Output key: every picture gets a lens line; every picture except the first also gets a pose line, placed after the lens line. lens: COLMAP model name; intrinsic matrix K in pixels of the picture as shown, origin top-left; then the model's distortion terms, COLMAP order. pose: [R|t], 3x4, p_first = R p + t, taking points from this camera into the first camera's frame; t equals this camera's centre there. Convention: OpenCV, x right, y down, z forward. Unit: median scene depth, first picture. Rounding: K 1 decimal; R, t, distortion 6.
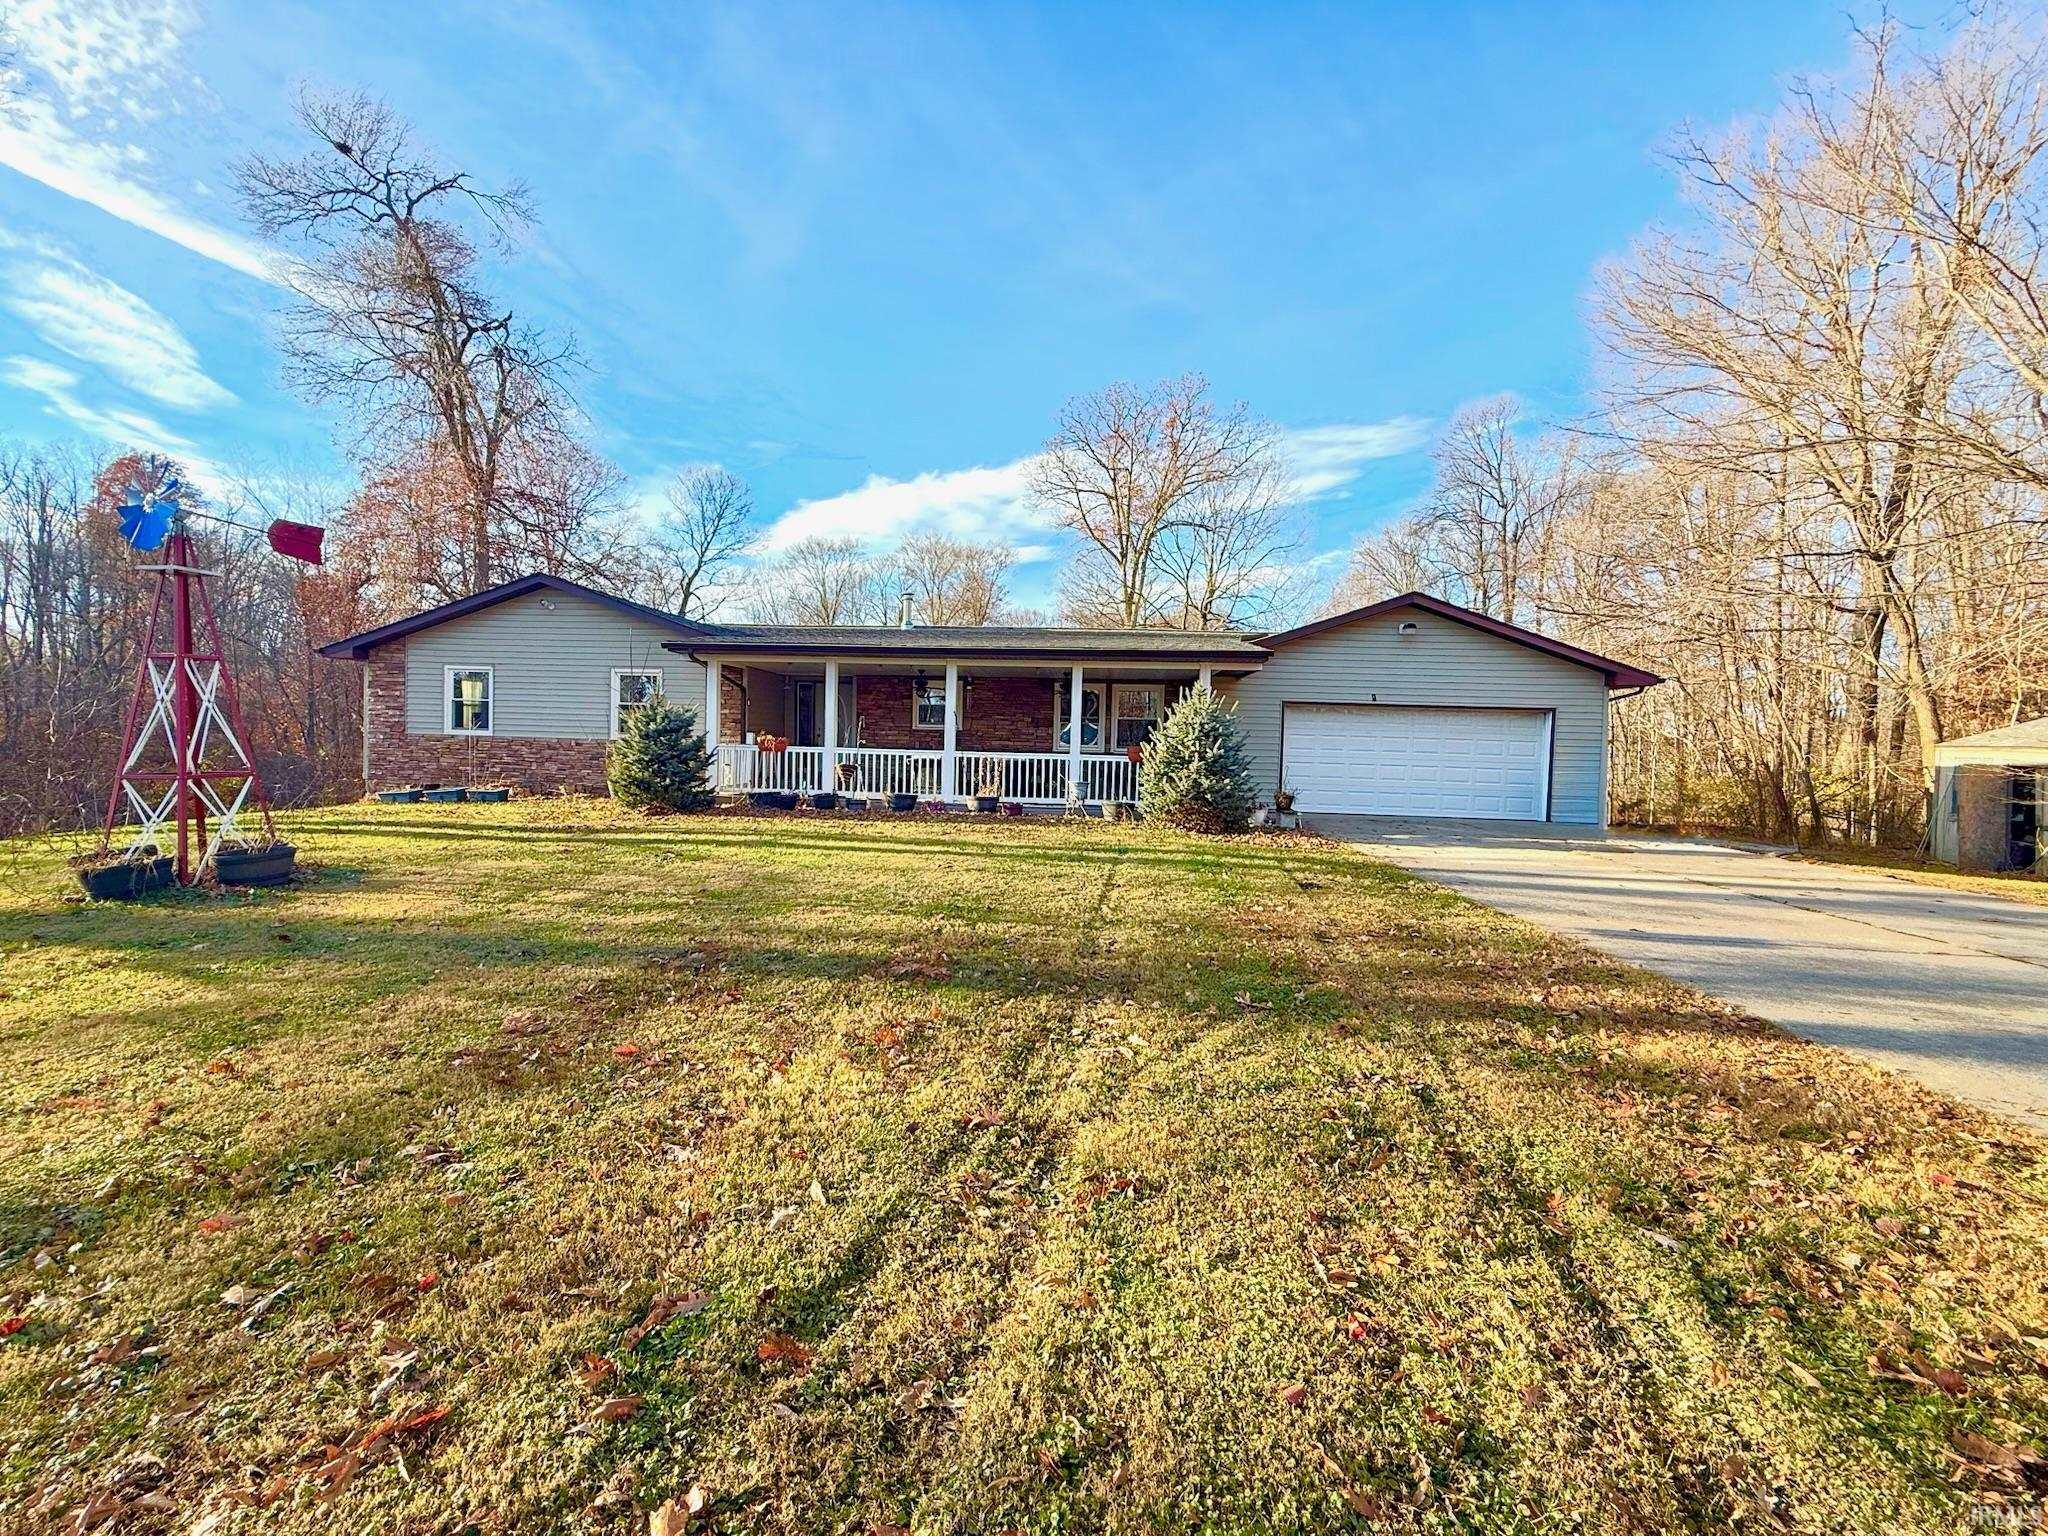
lens RADIAL K [[814.1, 0, 1007.3], [0, 814.1, 767.1], [0, 0, 1]] dist [-0.009682, -0.001144]
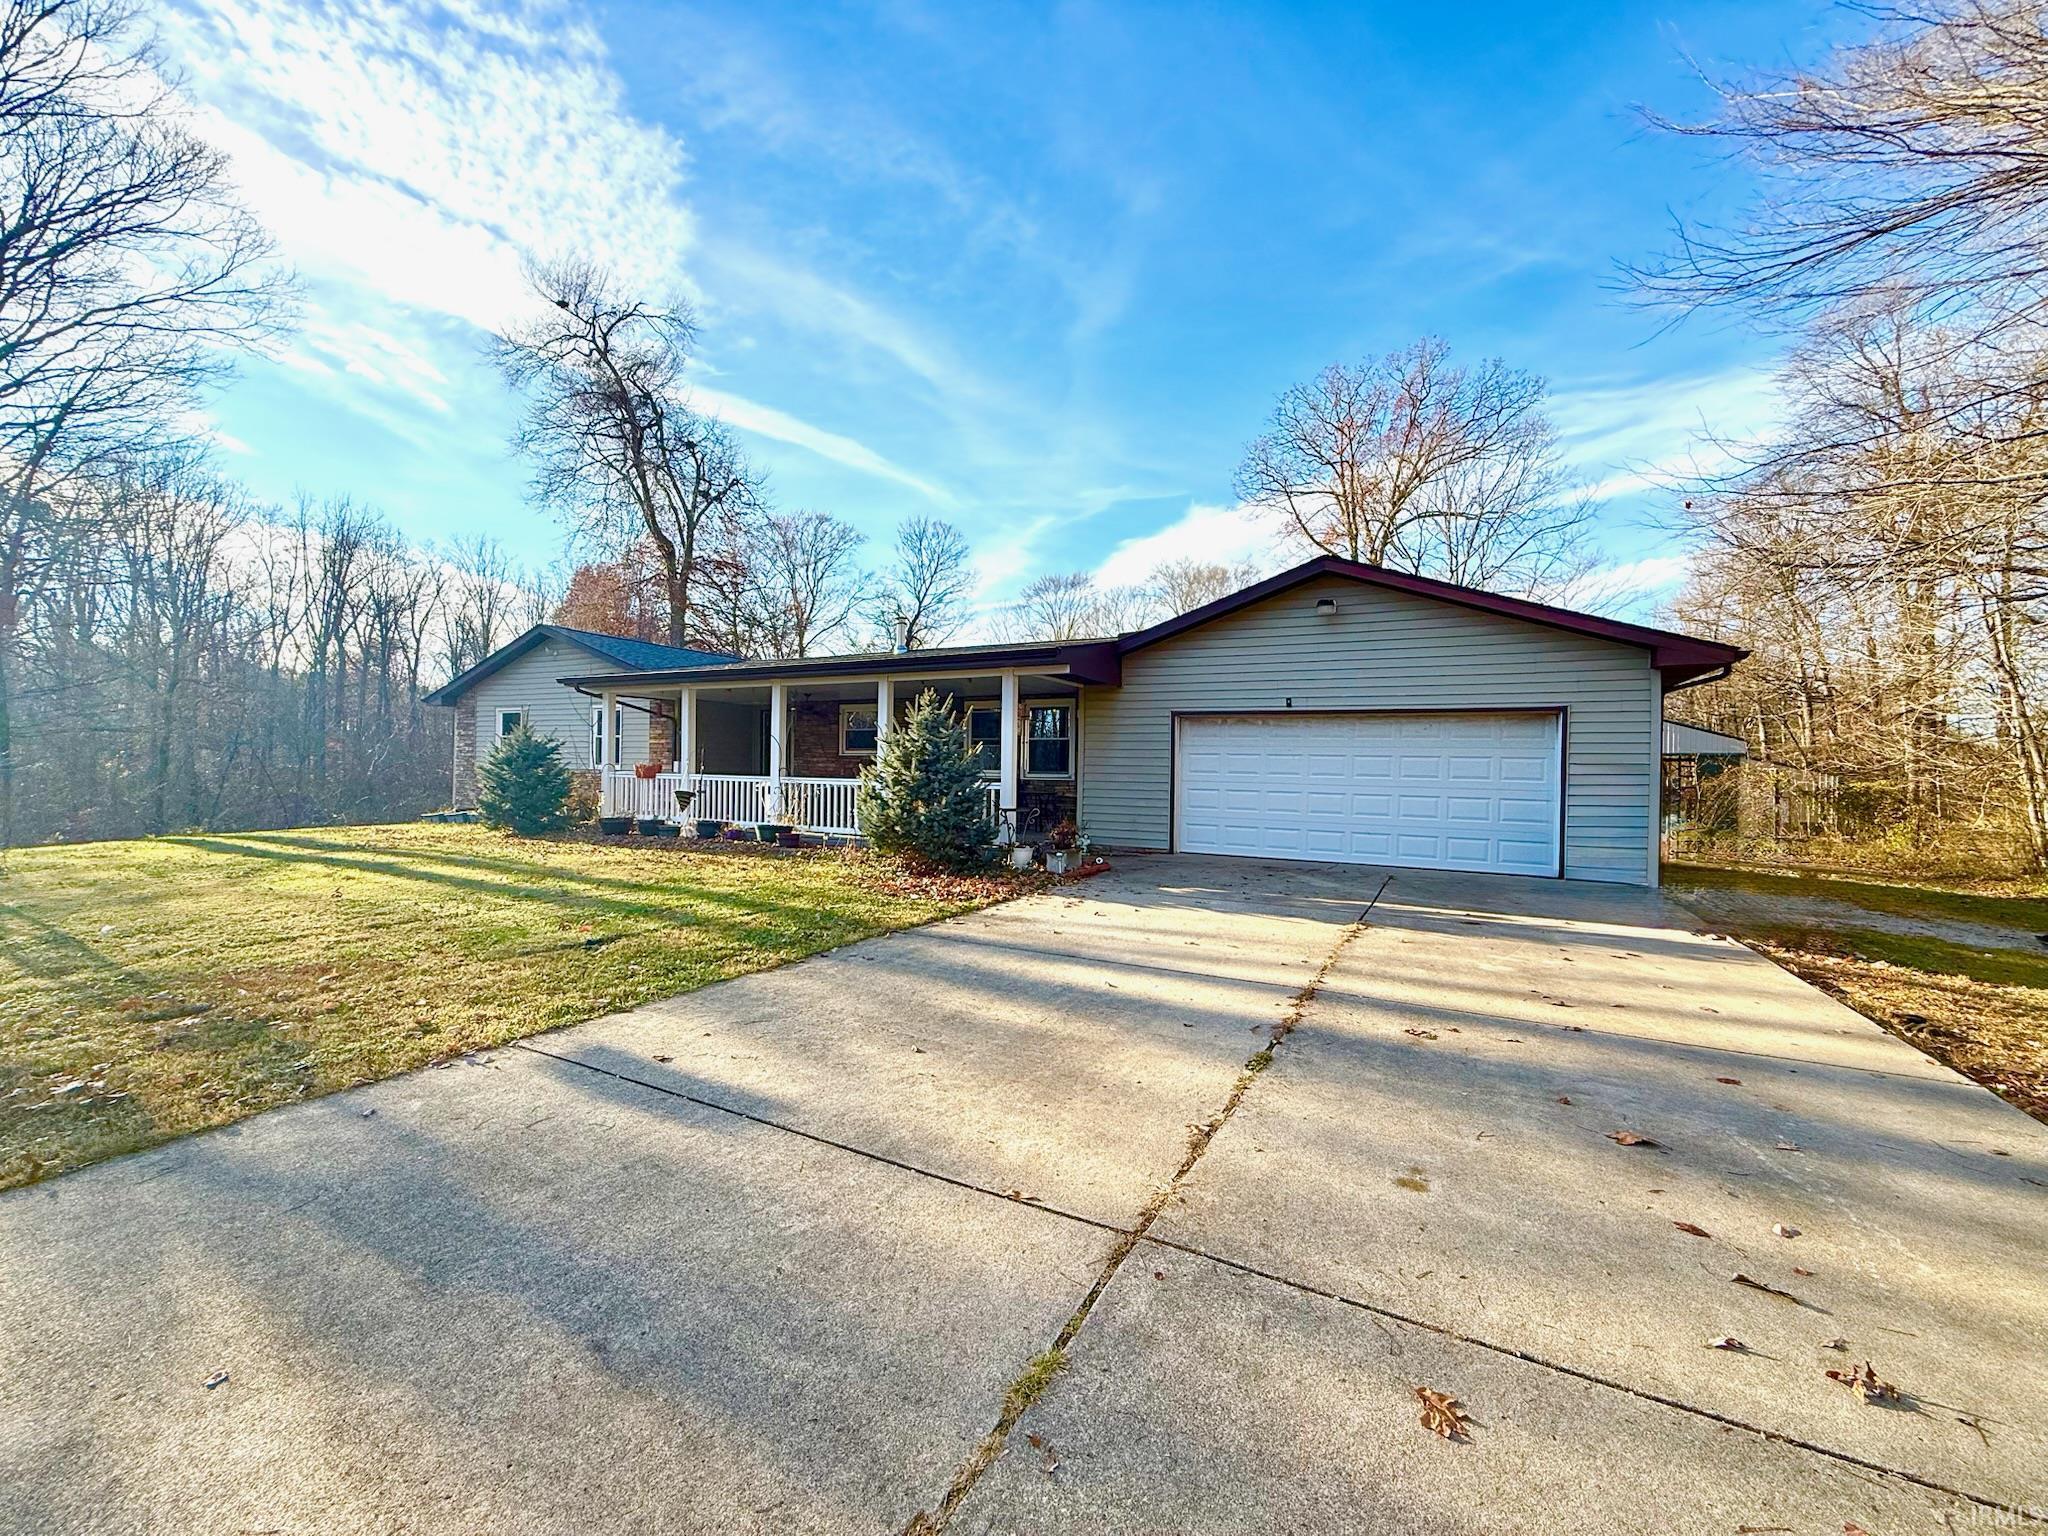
lens RADIAL K [[814.1, 0, 1017.0], [0, 814.1, 770.3], [0, 0, 1]] dist [-0.009682, -0.001144]
pose [[0.920745, -0.009722, -0.390043, 0.466774], [-0.004514, 0.999357, -0.035566, 0.004339], [0.390138, 0.034508, 0.920110, 0.195149]]
